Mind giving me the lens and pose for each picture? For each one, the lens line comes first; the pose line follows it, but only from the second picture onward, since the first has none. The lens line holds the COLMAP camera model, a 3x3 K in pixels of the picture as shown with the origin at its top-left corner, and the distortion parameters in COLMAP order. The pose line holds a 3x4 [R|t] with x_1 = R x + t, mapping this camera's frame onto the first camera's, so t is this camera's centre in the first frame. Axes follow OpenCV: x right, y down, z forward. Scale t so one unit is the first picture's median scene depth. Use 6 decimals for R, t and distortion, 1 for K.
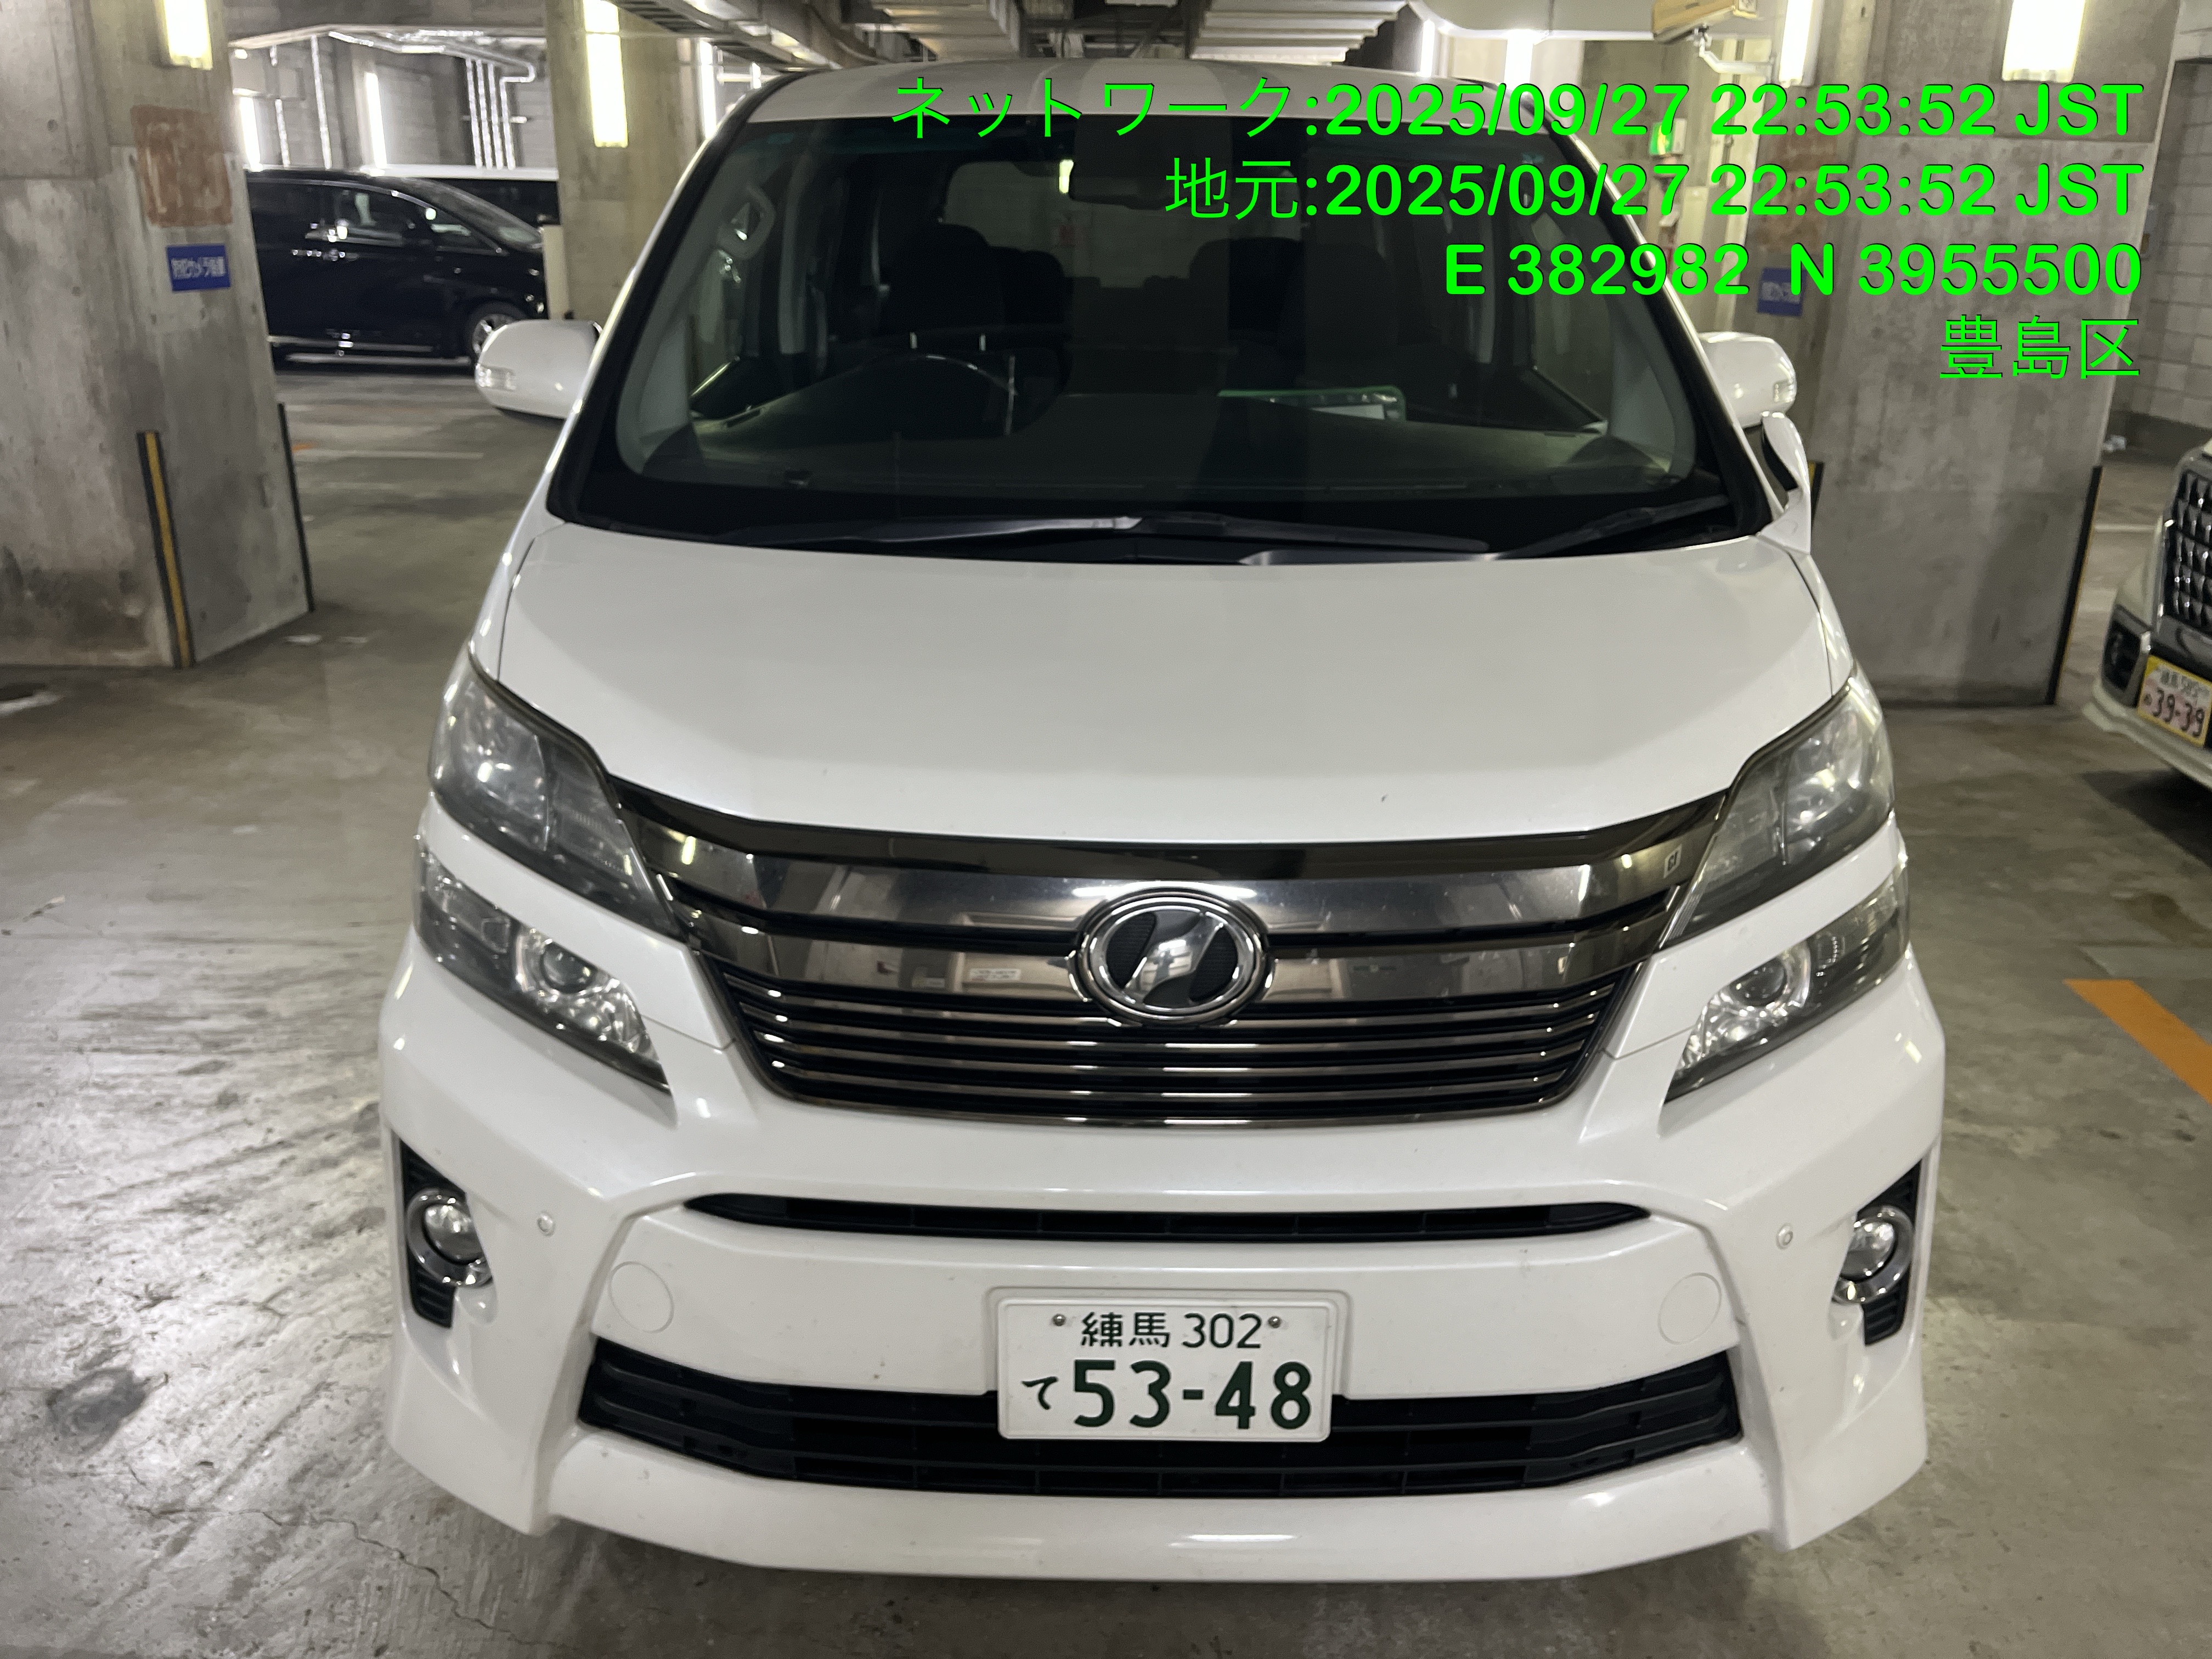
lens RADIAL K [[1745.2, 0, 1097.5], [0, 1745.2, 842.4], [0, 0, 1]] dist [0.014330, -0.038812]
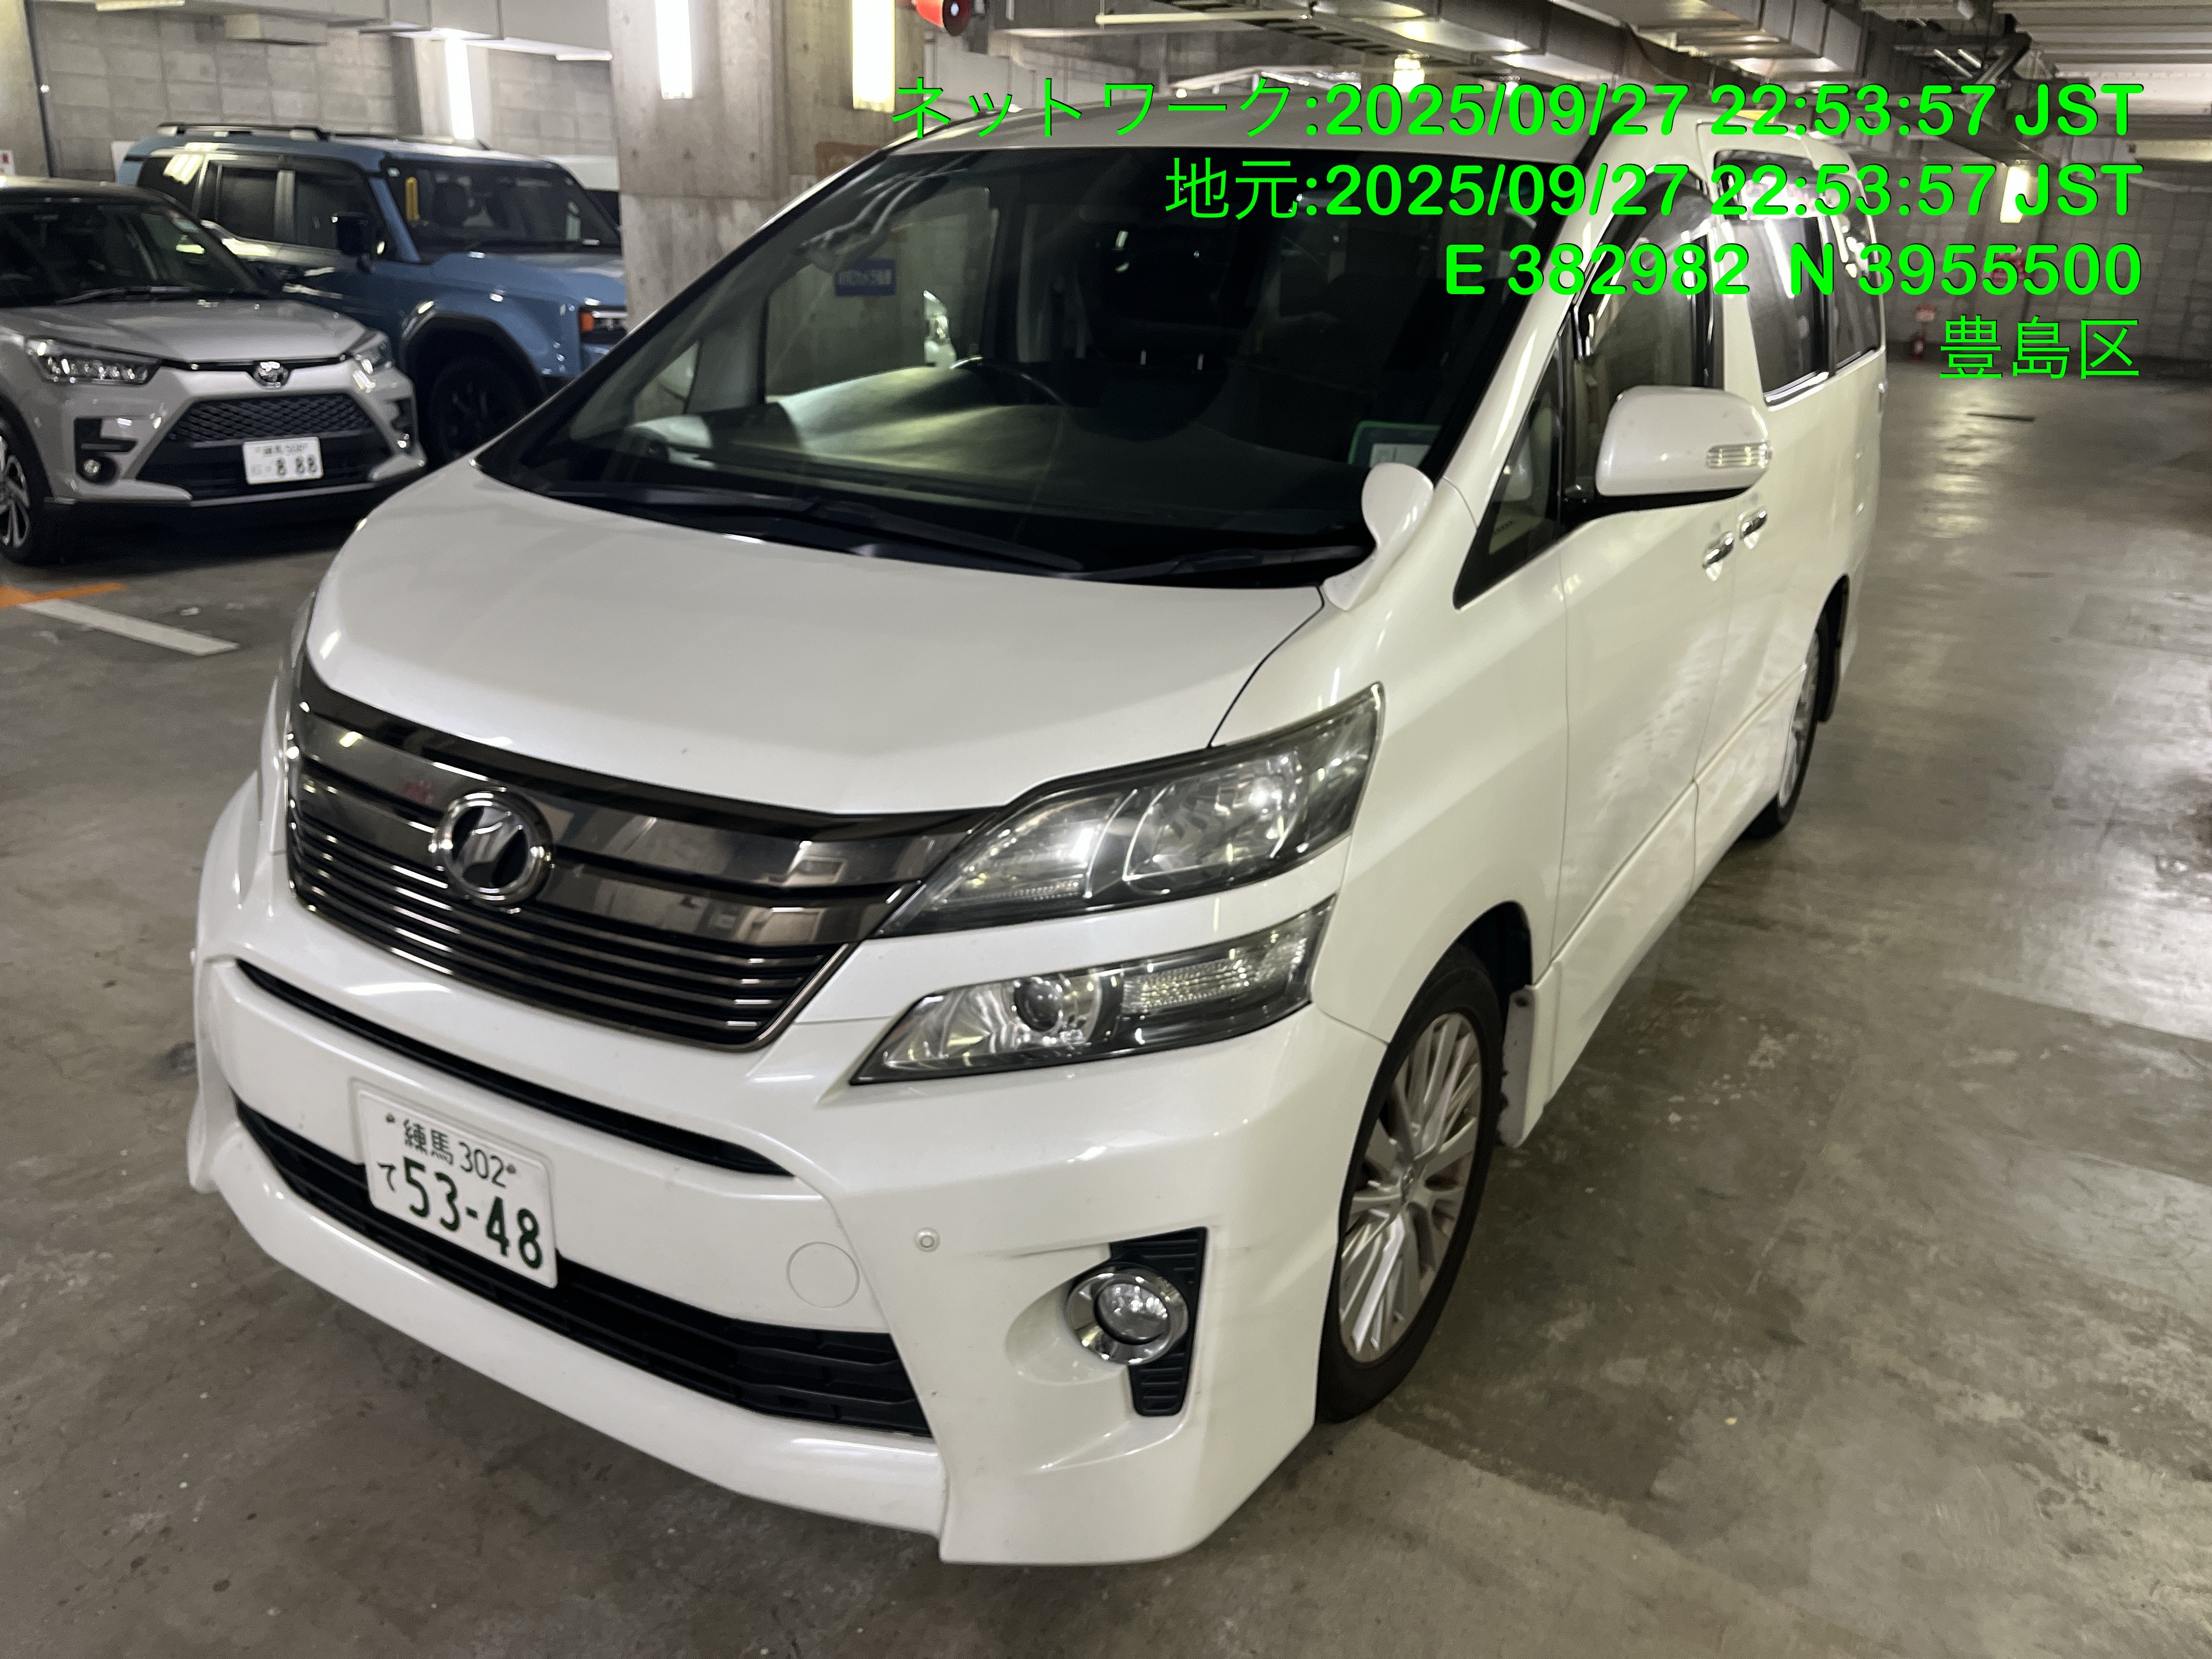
lens RADIAL K [[1745.2, 0, 1163.1], [0, 1745.2, 886.6], [0, 0, 1]] dist [0.014330, -0.038812]
pose [[0.860858, 0.203719, -0.466286, 0.970016], [-0.204340, 0.977629, 0.049869, -0.059154], [0.466013, 0.052351, 0.883228, 0.149977]]
